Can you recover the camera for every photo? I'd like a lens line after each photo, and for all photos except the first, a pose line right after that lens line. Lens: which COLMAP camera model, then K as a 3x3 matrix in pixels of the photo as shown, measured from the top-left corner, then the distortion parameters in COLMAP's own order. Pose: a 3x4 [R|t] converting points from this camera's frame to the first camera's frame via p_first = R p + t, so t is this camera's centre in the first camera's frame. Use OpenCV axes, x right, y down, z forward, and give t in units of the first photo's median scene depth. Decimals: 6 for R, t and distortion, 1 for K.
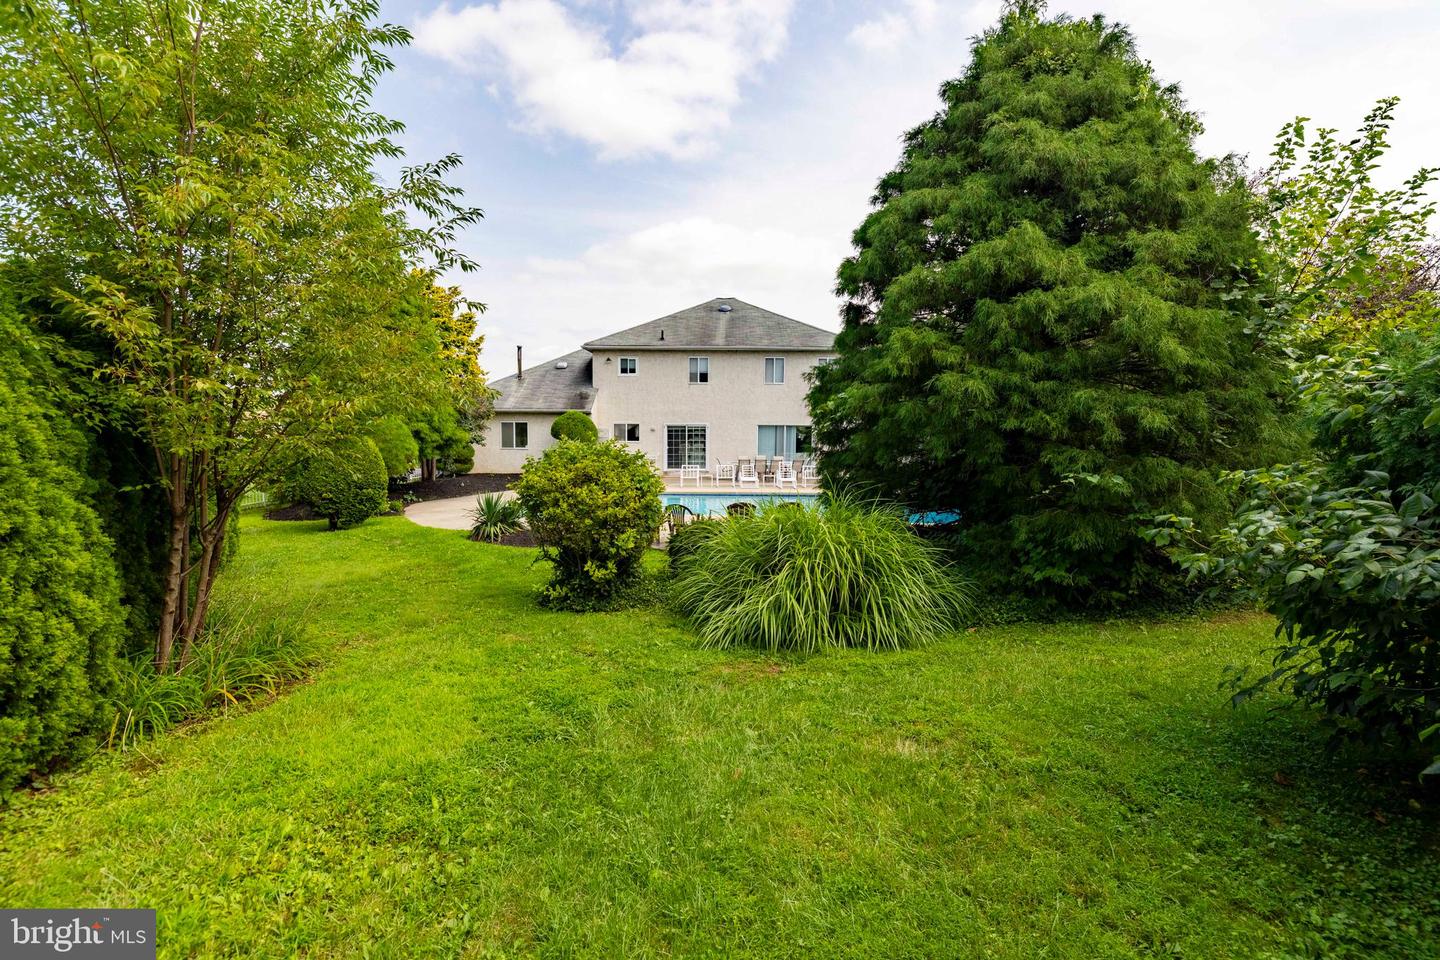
lens RADIAL K [[631.6, 0, 717.7], [0, 631.6, 475.4], [0, 0, 1]] dist [0.030633, 0.000587]
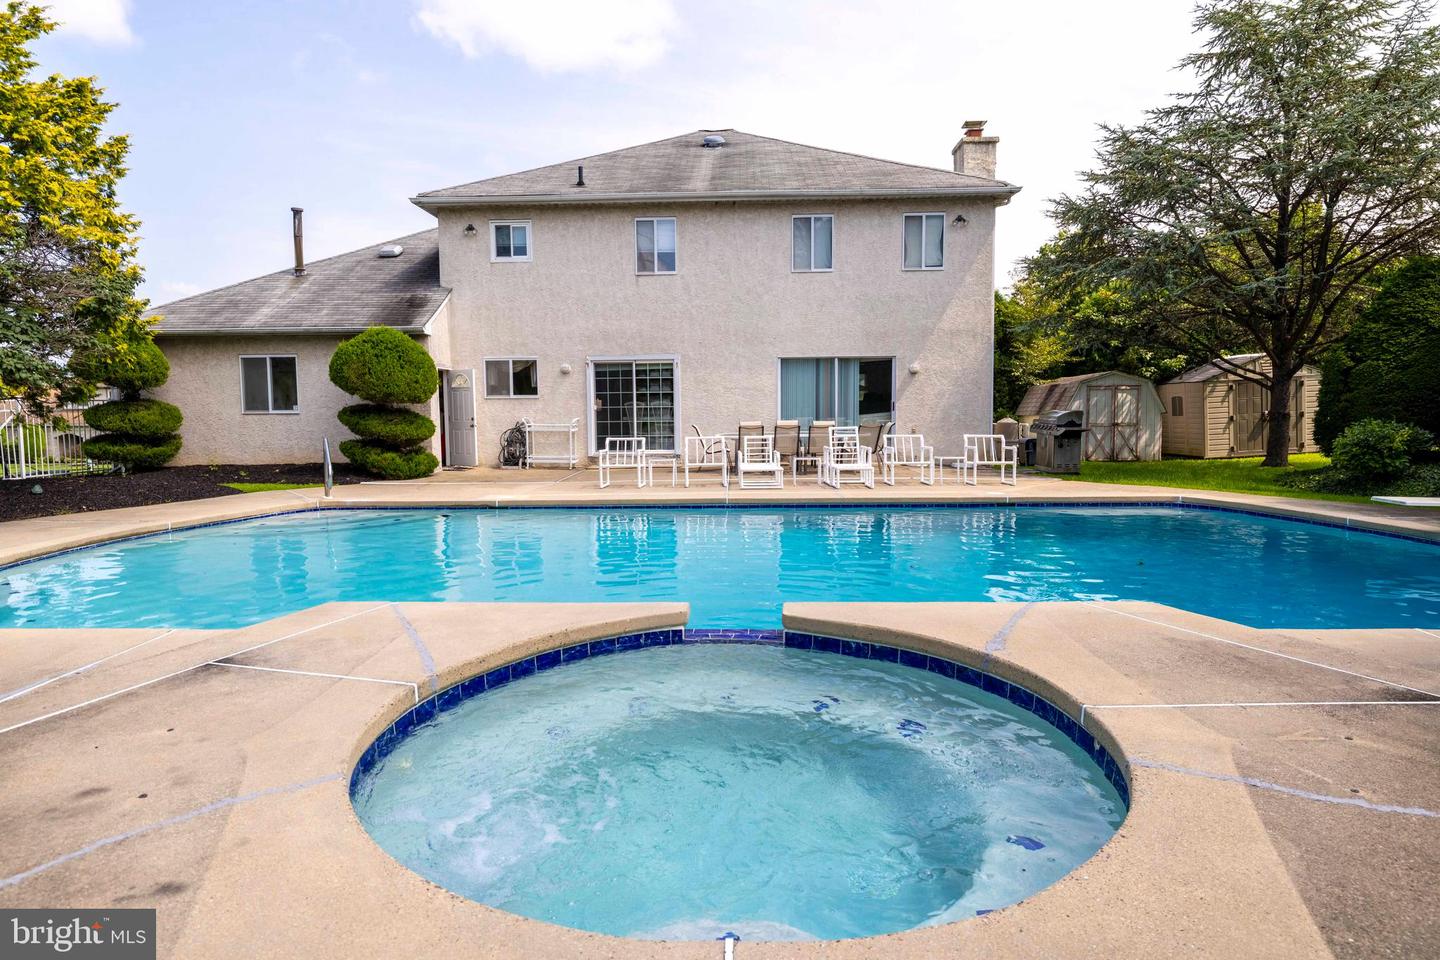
lens RADIAL K [[813.7, 0, 720.3], [0, 813.7, 477.0], [0, 0, 1]] dist [0.021763, -0.004491]
pose [[0.999773, -0.015171, -0.014932, 0.025758], [0.015238, 0.999874, 0.004372, 0.008199], [0.014864, -0.004599, 0.999879, 0.375657]]
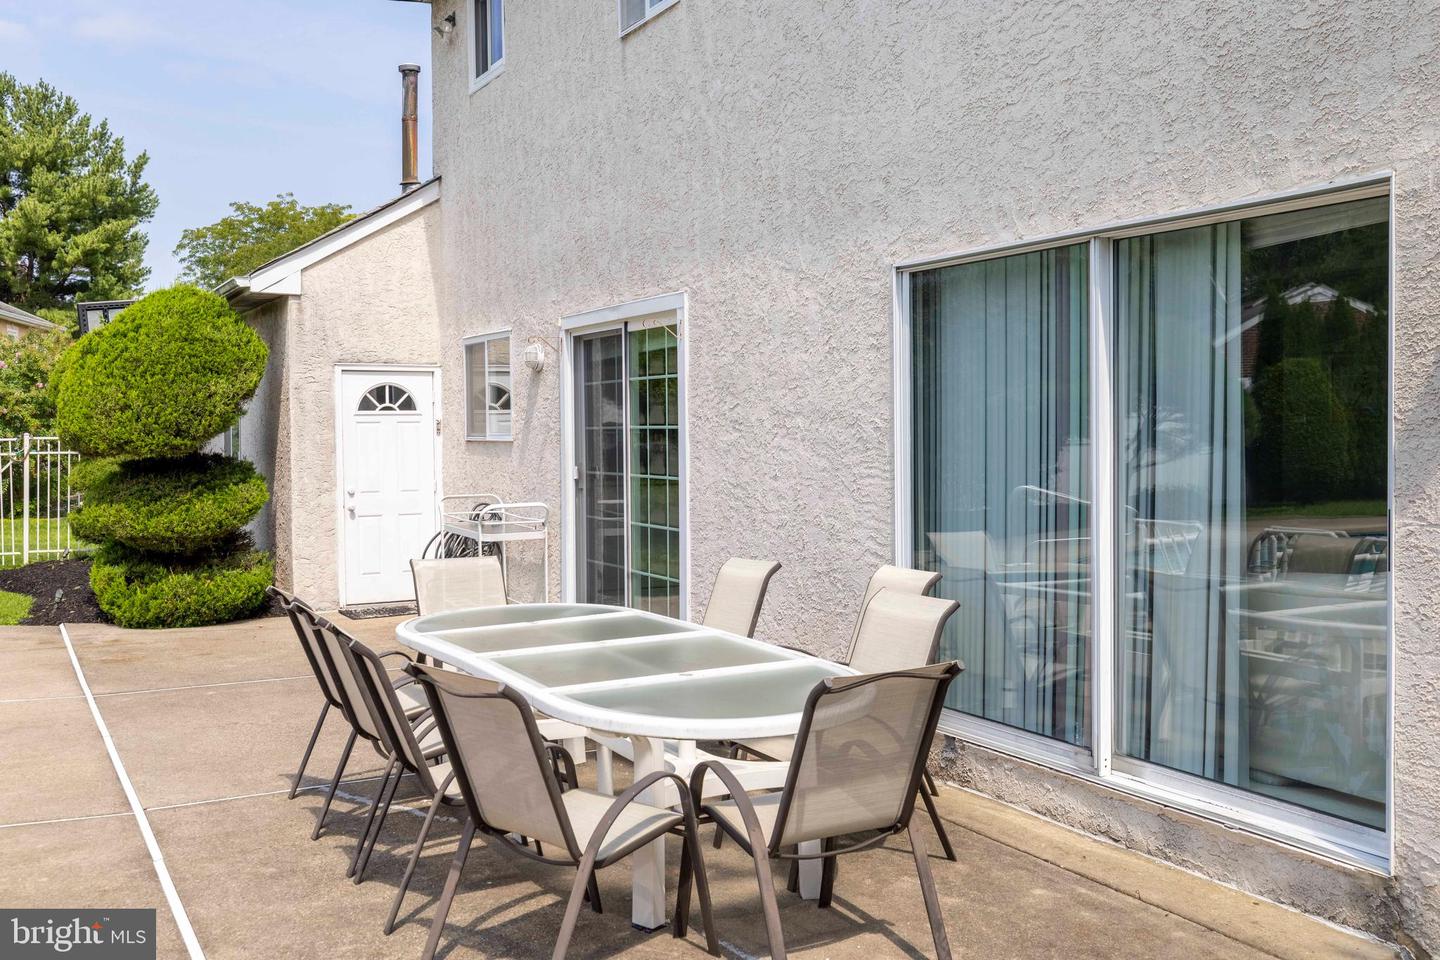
lens RADIAL K [[1442.9, 0, 719.3], [0, 1442.9, 481.3], [0, 0, 1]] dist [0.004065, 0.000000]
pose [[0.469895, 0.019446, -0.882508, 0.260461], [-0.067901, 0.997591, -0.014173, -0.040425], [0.880107, 0.066583, 0.470084, 0.873163]]
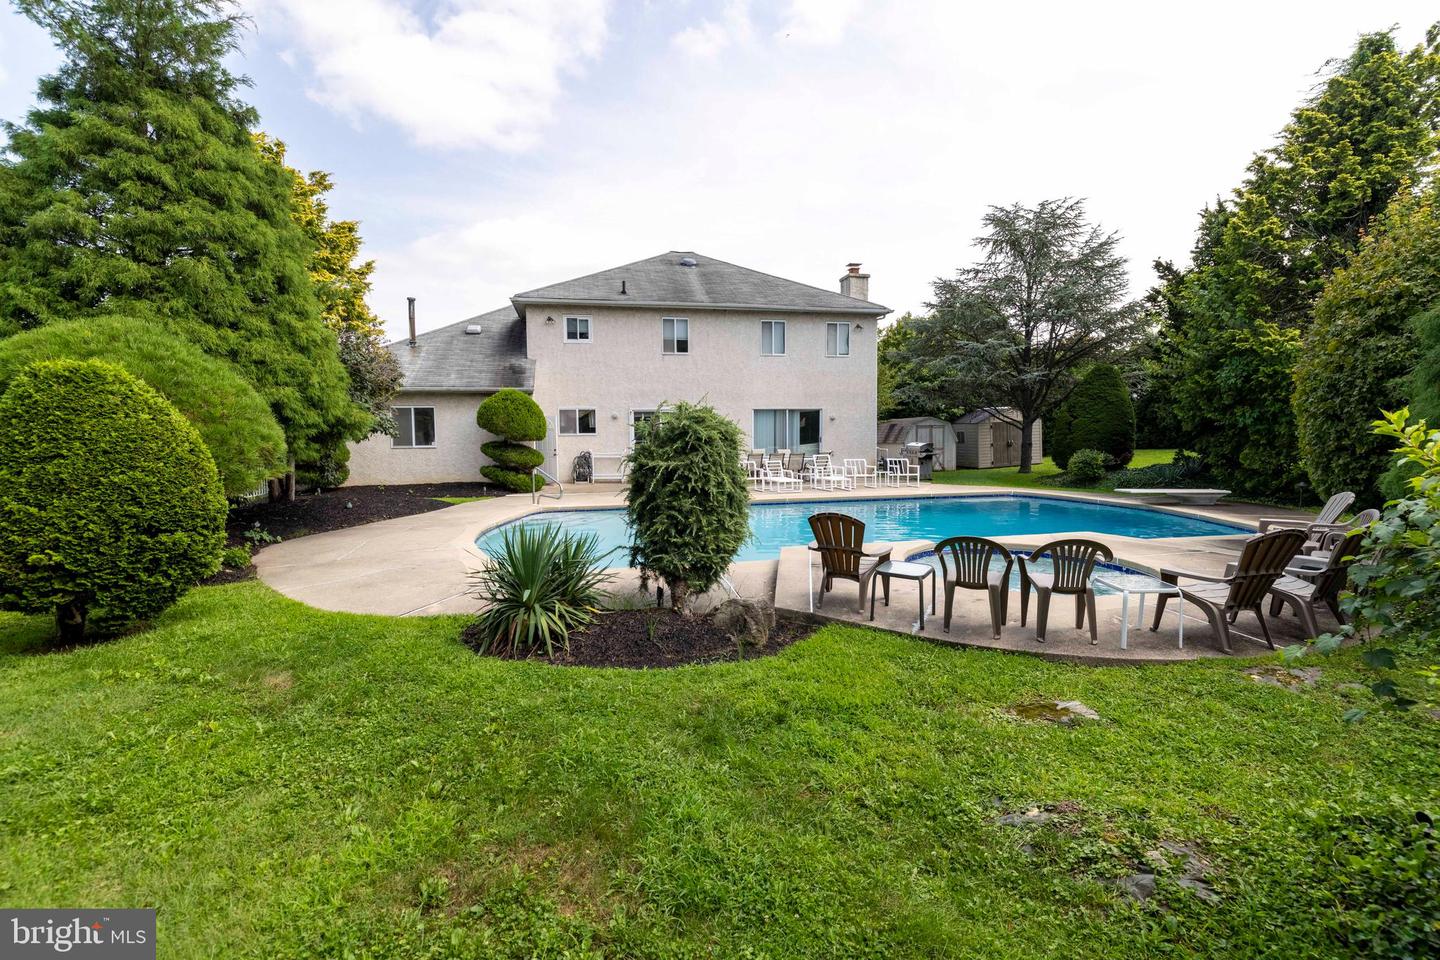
lens RADIAL K [[631.6, 0, 724.6], [0, 631.6, 481.5], [0, 0, 1]] dist [0.030633, 0.000587]
pose [[0.972447, -0.035966, 0.230332, -0.152155], [0.034533, 0.999351, 0.010252, -0.001427], [-0.230551, -0.002015, 0.973058, 0.262608]]
